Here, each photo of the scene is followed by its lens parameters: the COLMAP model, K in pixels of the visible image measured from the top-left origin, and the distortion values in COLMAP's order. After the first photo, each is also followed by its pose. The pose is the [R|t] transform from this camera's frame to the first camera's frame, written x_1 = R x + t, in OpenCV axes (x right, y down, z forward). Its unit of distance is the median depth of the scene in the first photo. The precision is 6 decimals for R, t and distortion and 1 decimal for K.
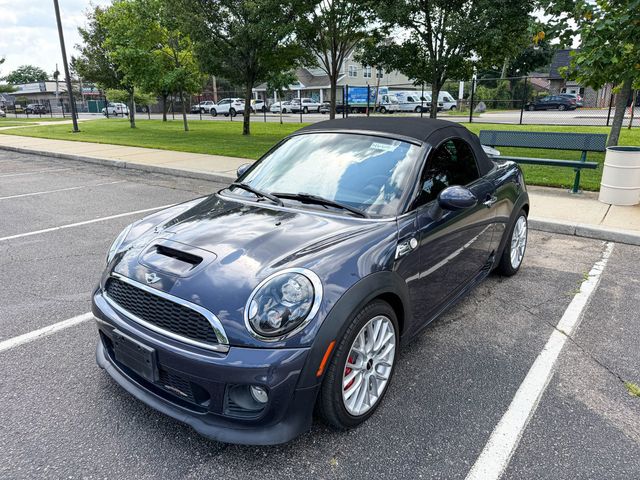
lens RADIAL K [[454.0, 0, 324.1], [0, 454.0, 241.6], [0, 0, 1]] dist [-0.003438, -0.011808]
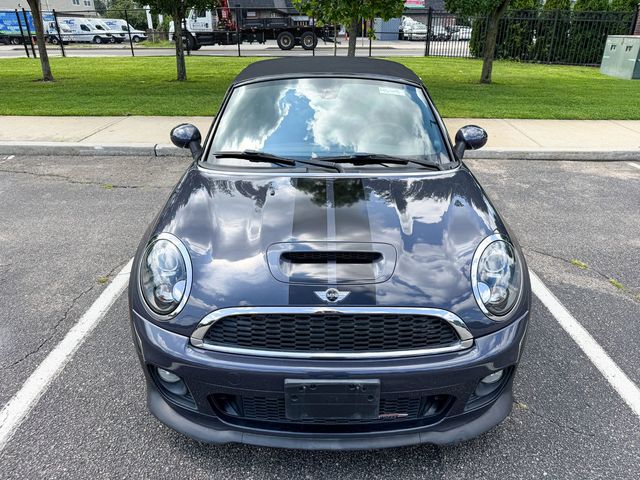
lens RADIAL K [[454.0, 0, 324.1], [0, 454.0, 241.6], [0, 0, 1]] dist [-0.003438, -0.011808]
pose [[0.789188, -0.245234, 0.563065, -0.410990], [0.166515, 0.967917, 0.188175, -0.076966], [-0.591147, -0.054746, 0.804703, 0.217048]]
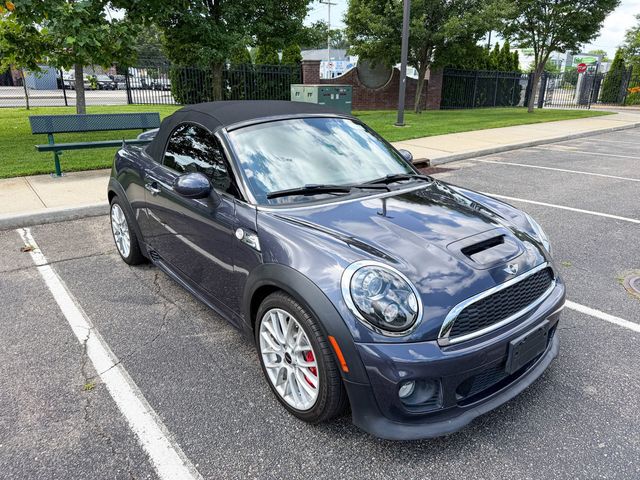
lens RADIAL K [[454.0, 0, 324.1], [0, 454.0, 241.6], [0, 0, 1]] dist [-0.003438, -0.011808]
pose [[0.217542, -0.303874, 0.927543, -0.709374], [0.265718, 0.932847, 0.243292, -0.167116], [-0.939186, 0.193538, 0.283678, 0.570984]]
